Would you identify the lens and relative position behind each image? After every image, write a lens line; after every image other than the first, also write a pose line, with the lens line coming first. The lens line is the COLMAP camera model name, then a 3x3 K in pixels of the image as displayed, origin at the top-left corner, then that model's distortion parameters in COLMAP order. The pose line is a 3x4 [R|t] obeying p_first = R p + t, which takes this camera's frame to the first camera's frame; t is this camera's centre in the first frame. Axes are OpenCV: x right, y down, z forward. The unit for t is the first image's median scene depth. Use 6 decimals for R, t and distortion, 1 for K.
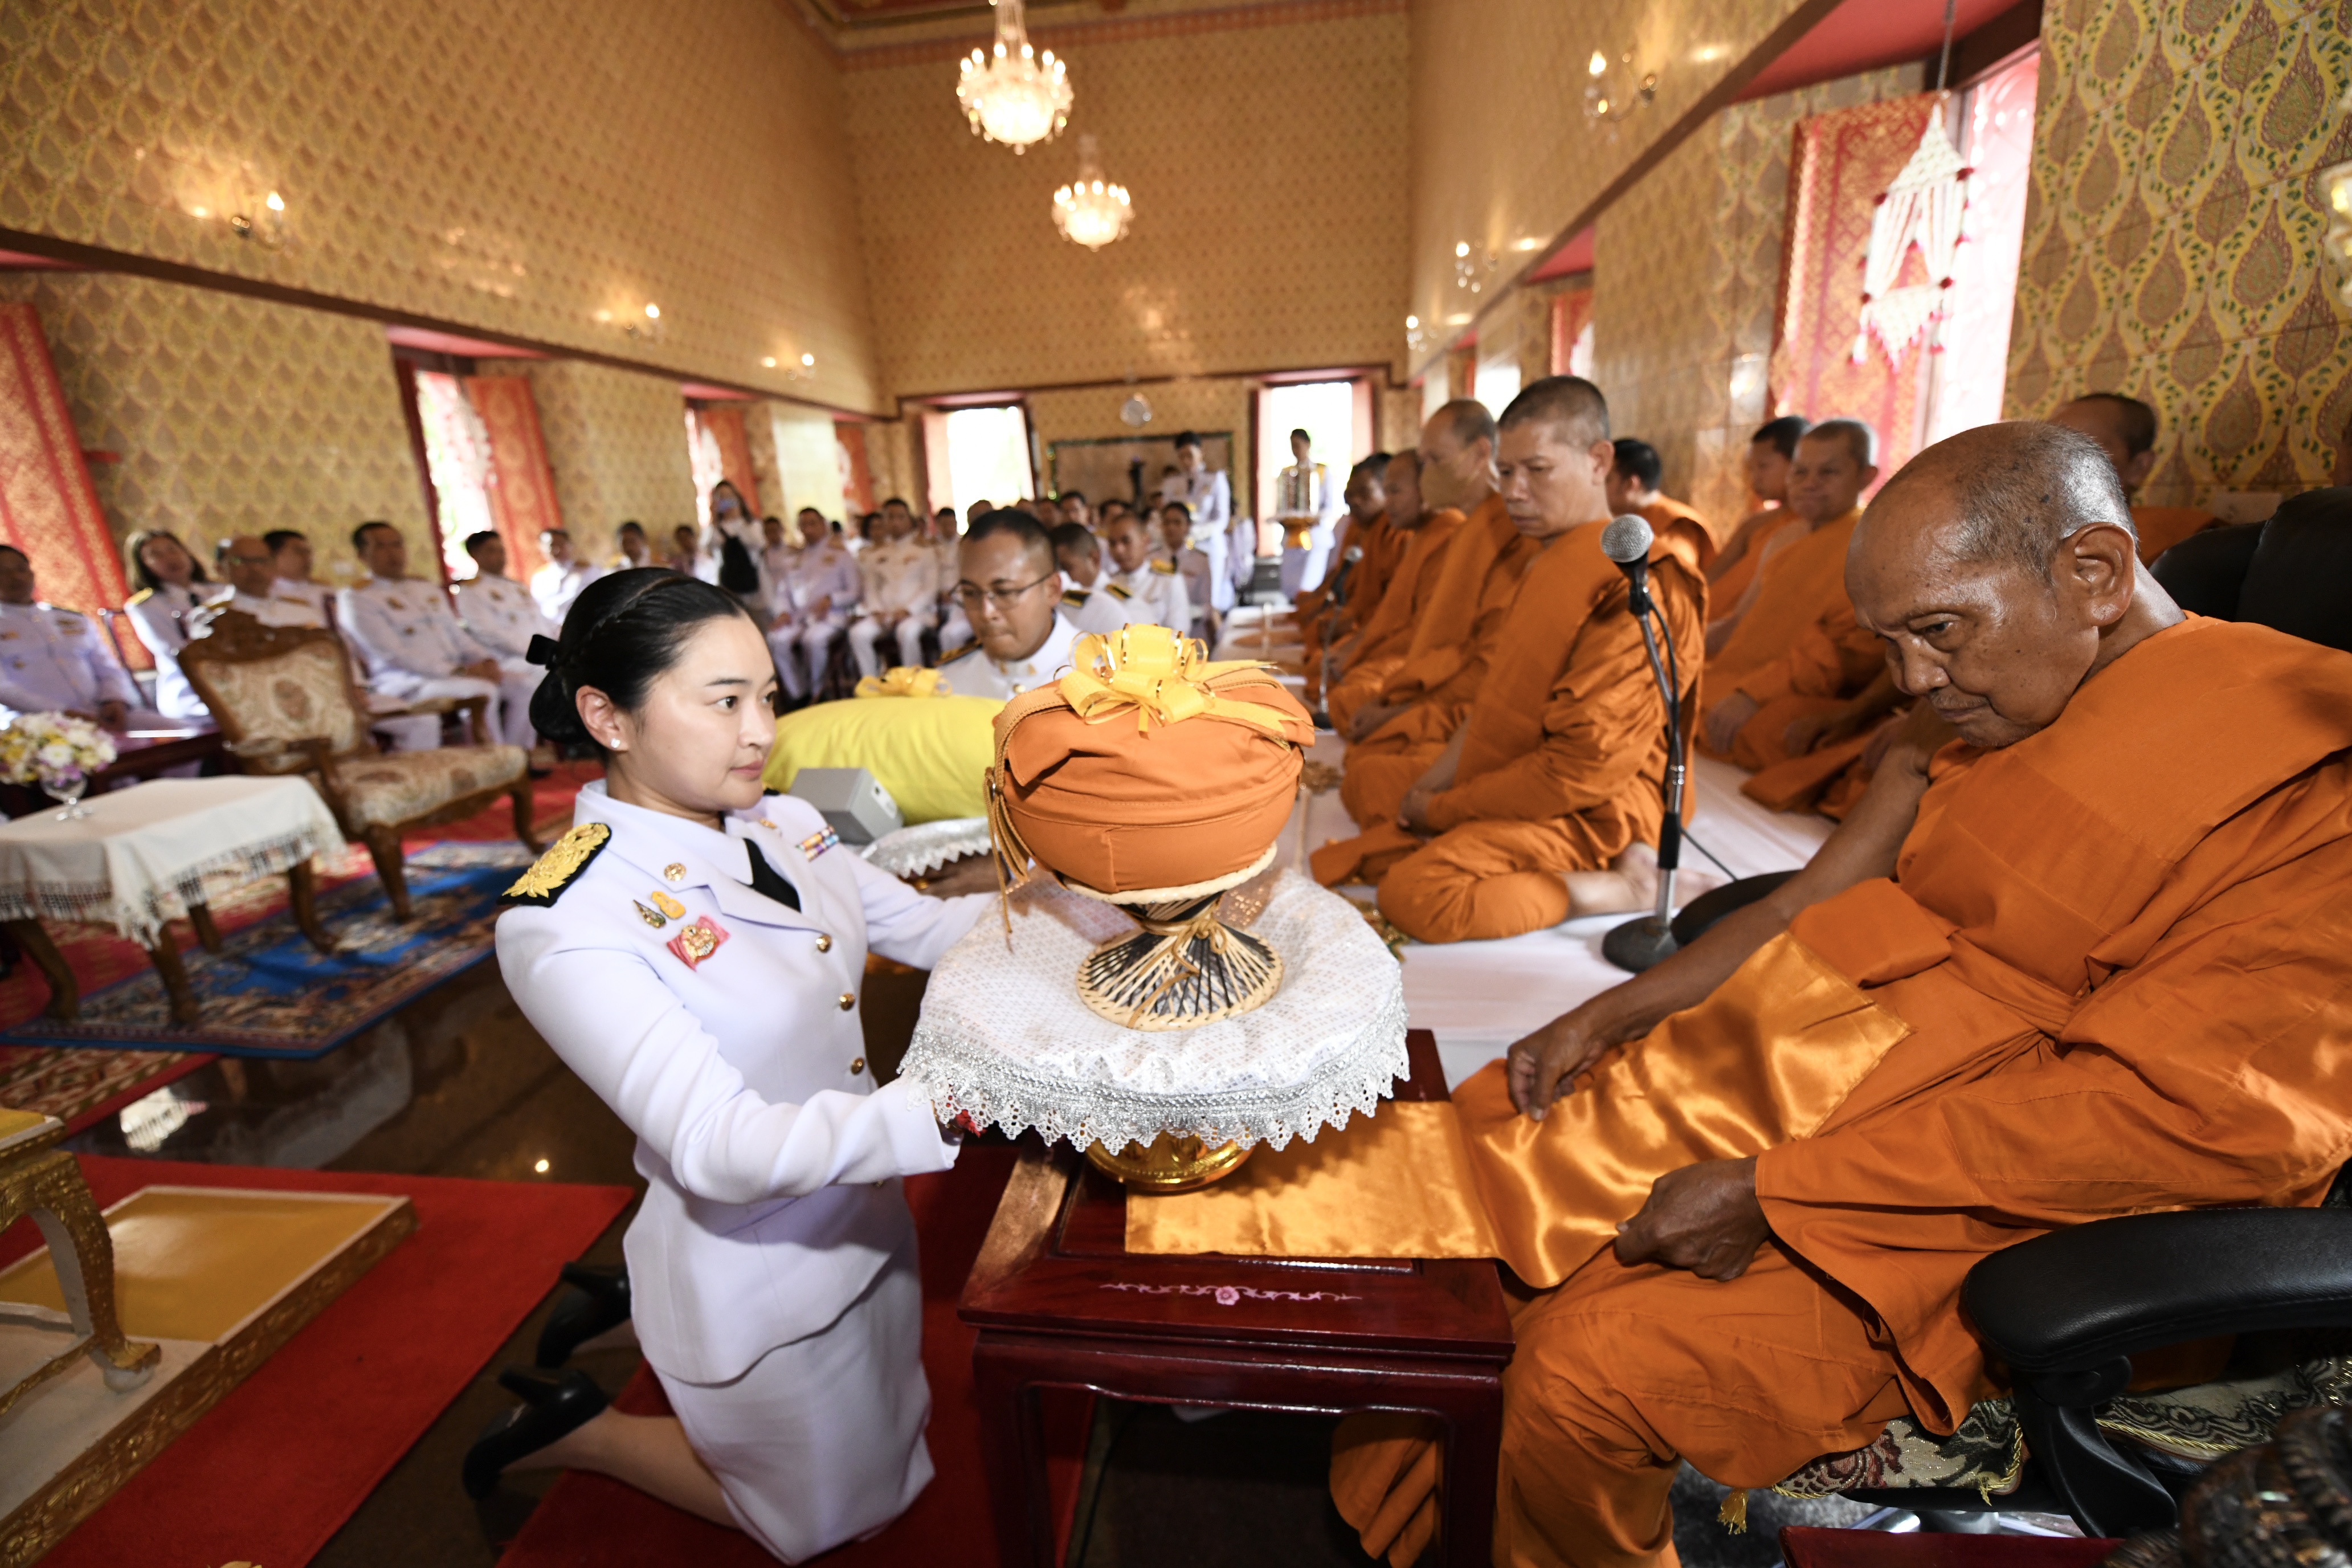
lens RADIAL K [[925.8, 0, 1177.9], [0, 925.8, 781.5], [0, 0, 1]] dist [-0.021281, -0.000942]
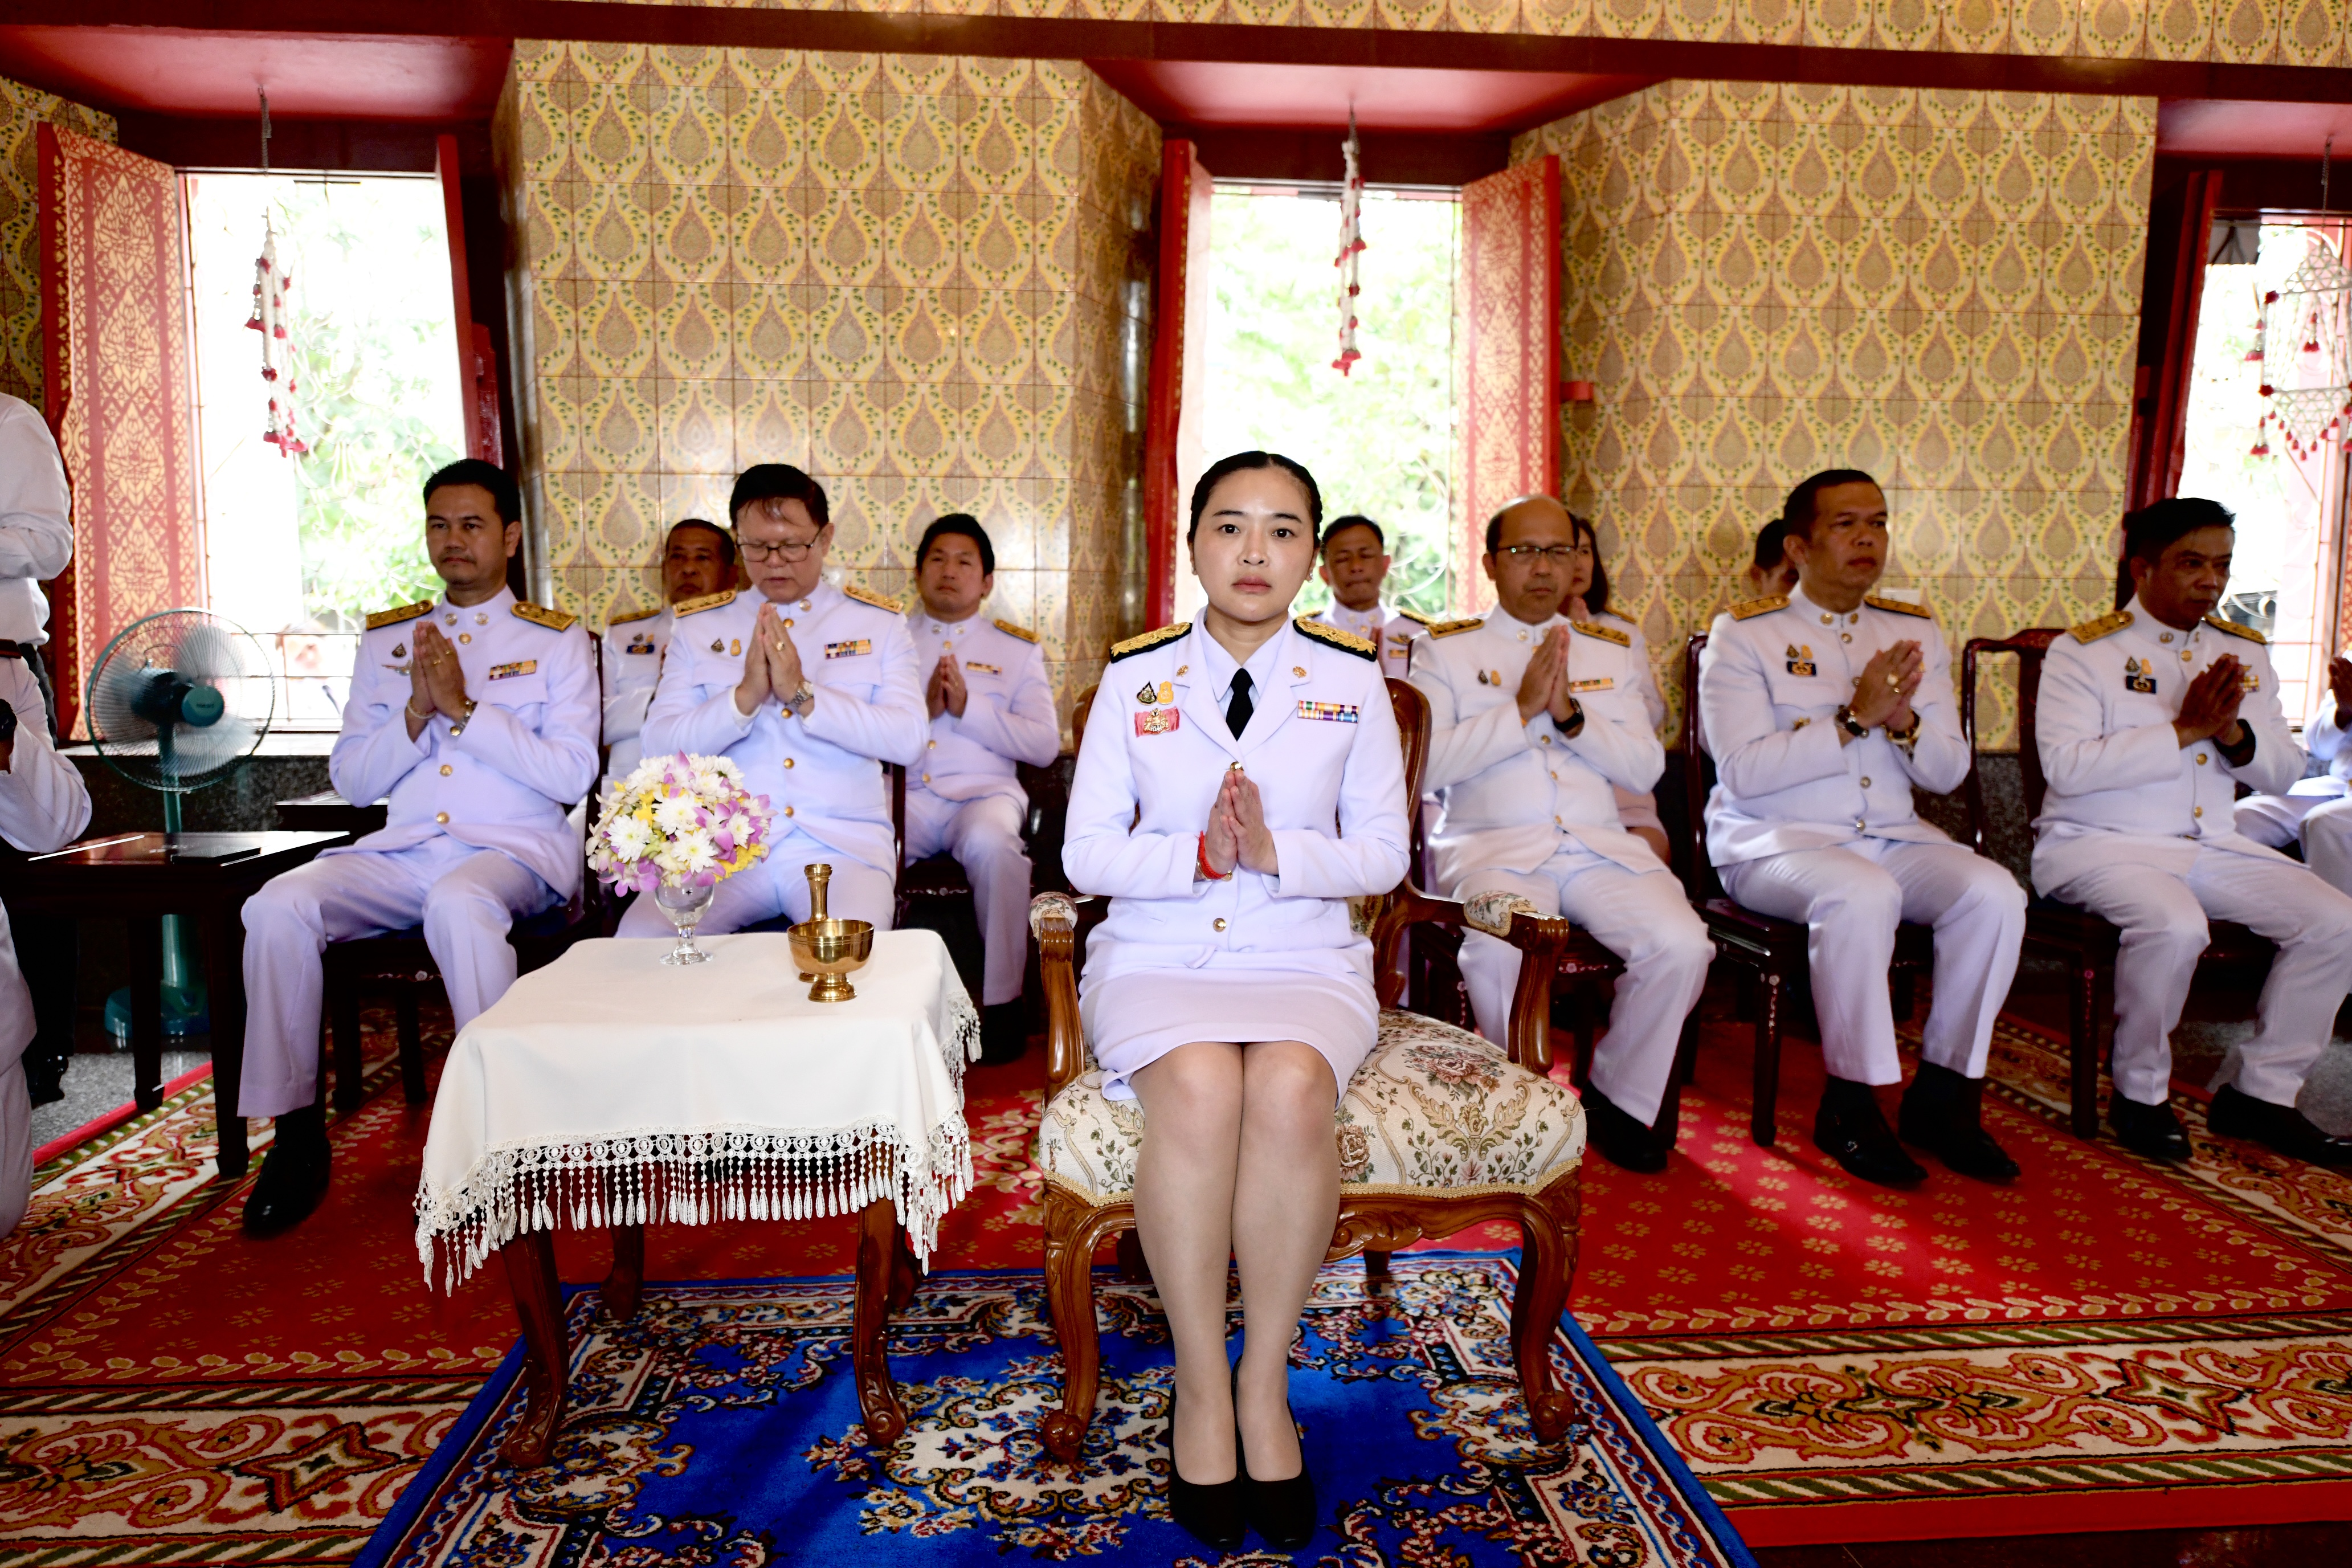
lens RADIAL K [[1549.8, 0, 1176.1], [0, 1549.8, 774.4], [0, 0, 1]] dist [0.002705, -0.002736]
pose [[0.178685, 0.141696, -0.973650, -0.249158], [-0.293410, 0.952224, 0.084731, -0.164366], [0.939139, 0.270539, 0.211723, 0.778183]]
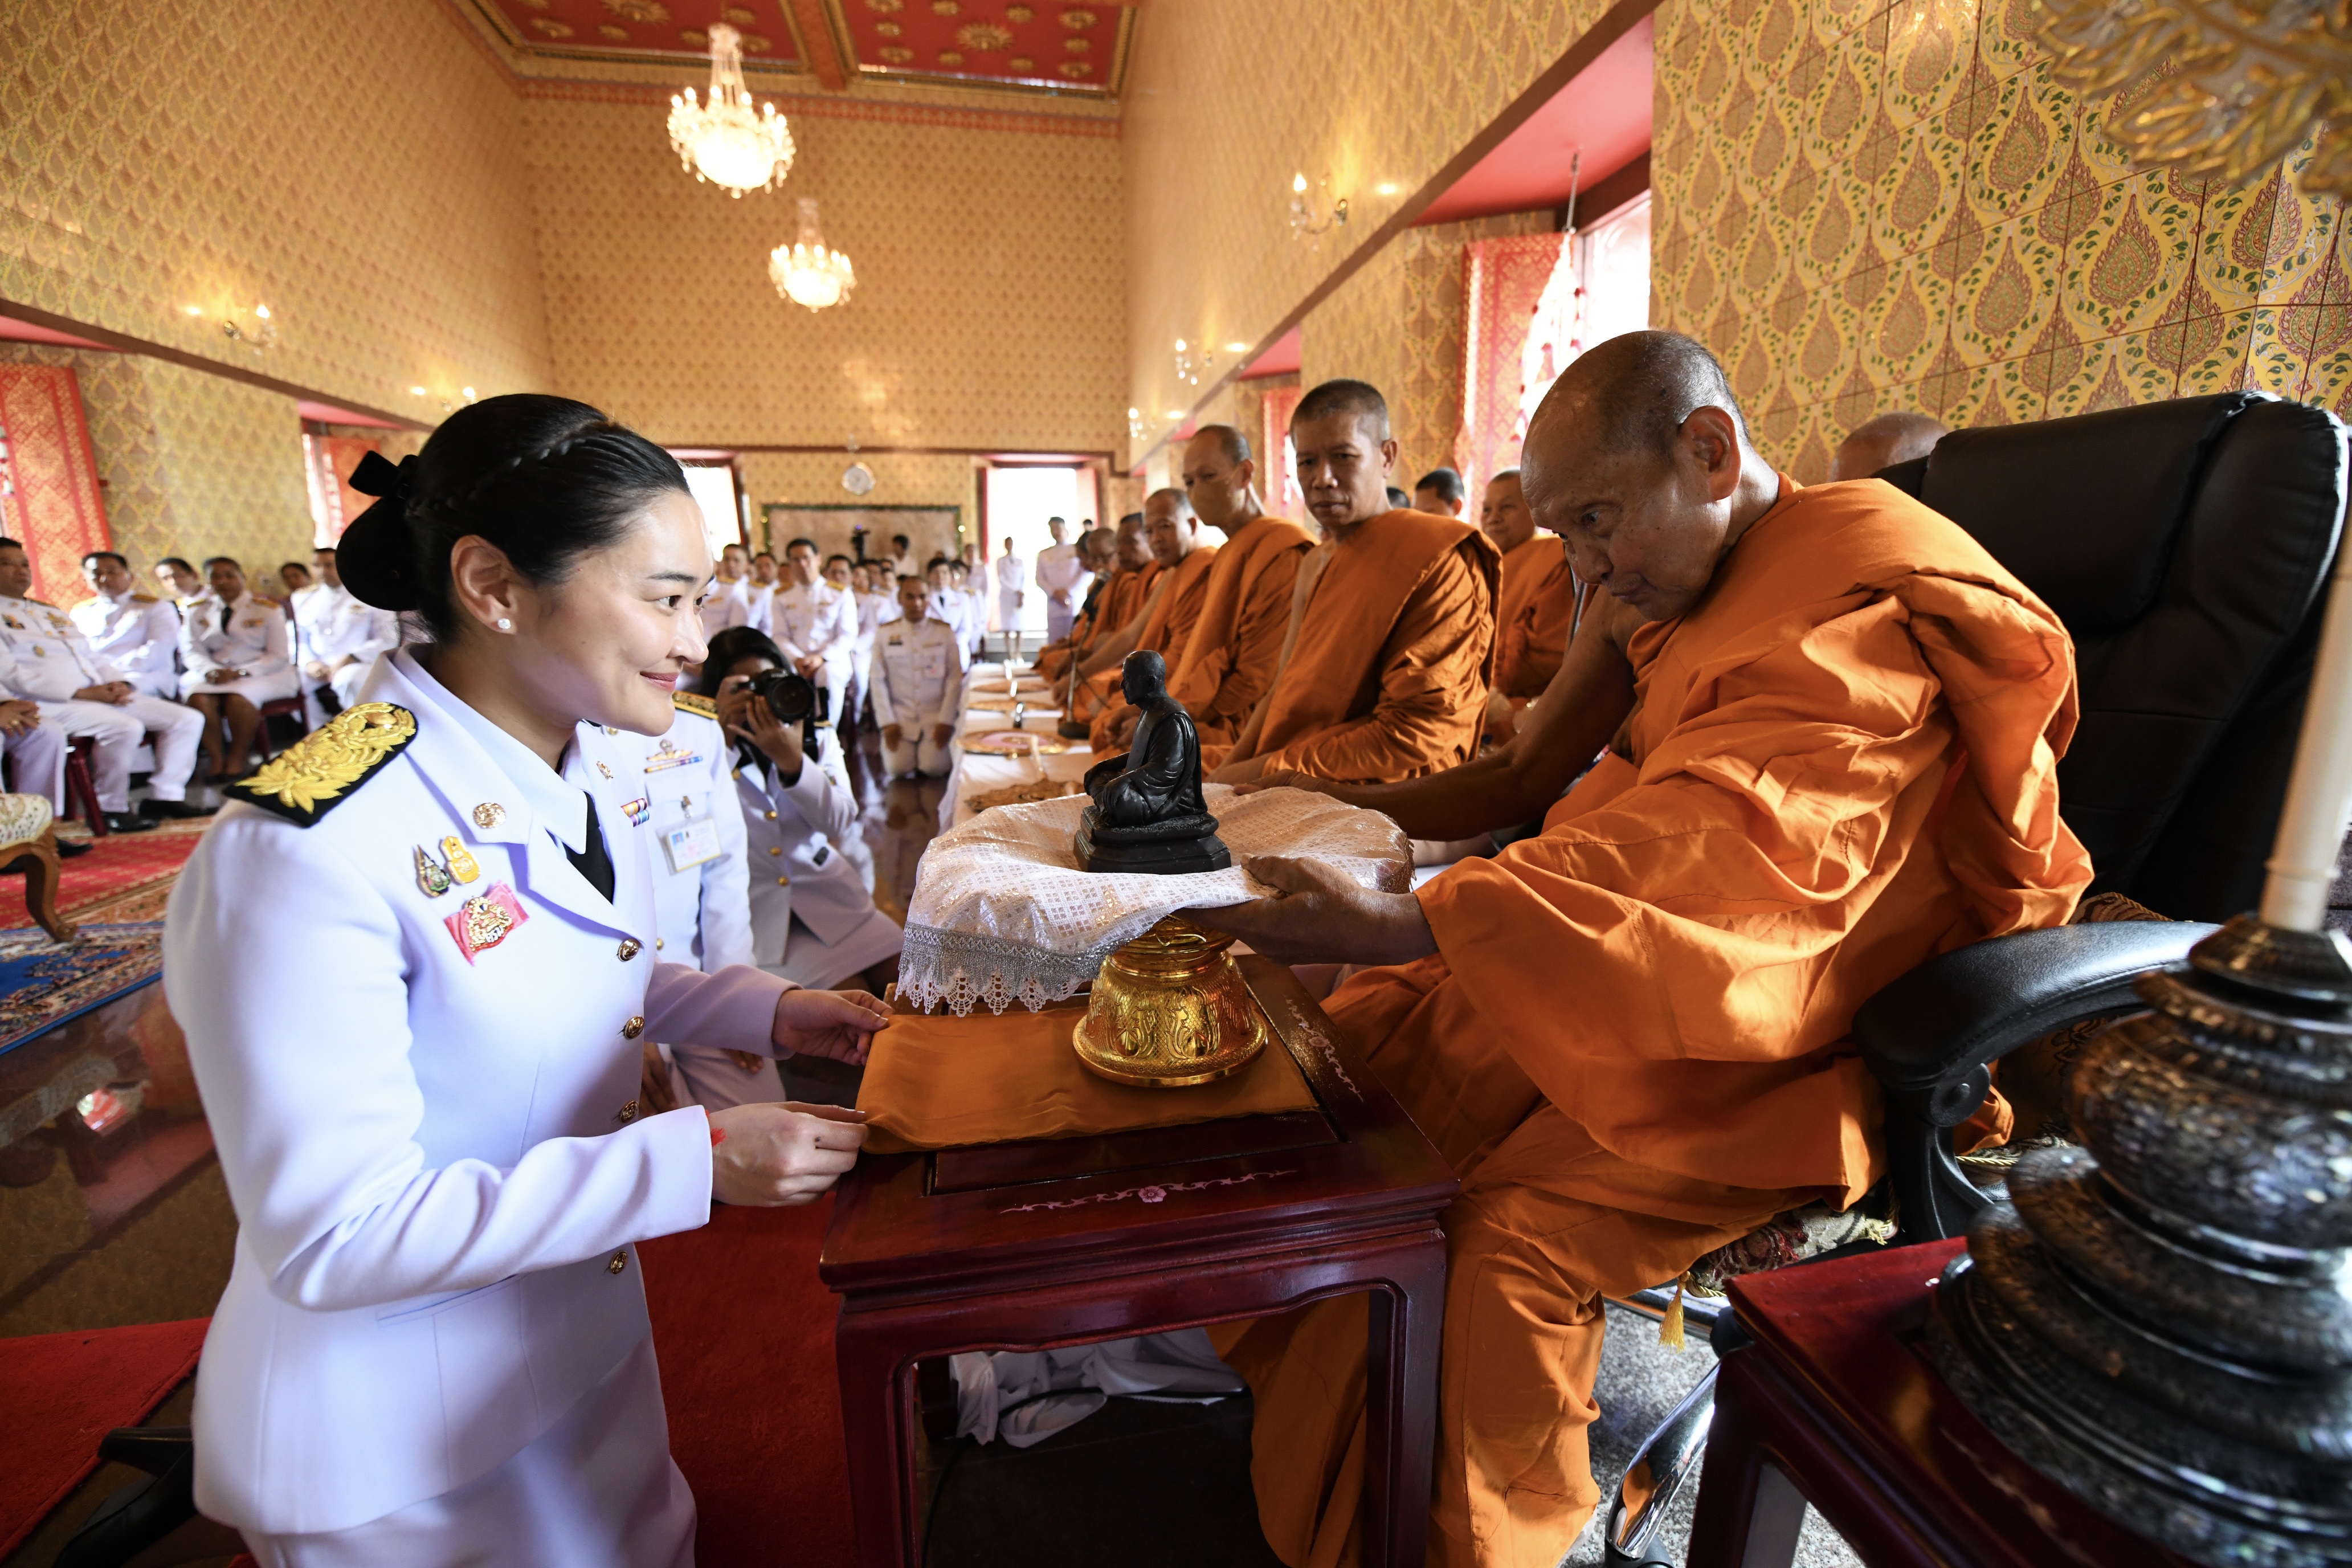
lens RADIAL K [[925.8, 0, 1177.9], [0, 925.8, 781.5], [0, 0, 1]] dist [-0.021281, -0.000942]
pose [[0.957181, -0.016601, 0.289012, -0.034884], [0.043602, 0.995233, -0.087240, 0.059540], [-0.286186, 0.096106, 0.953342, 0.028063]]
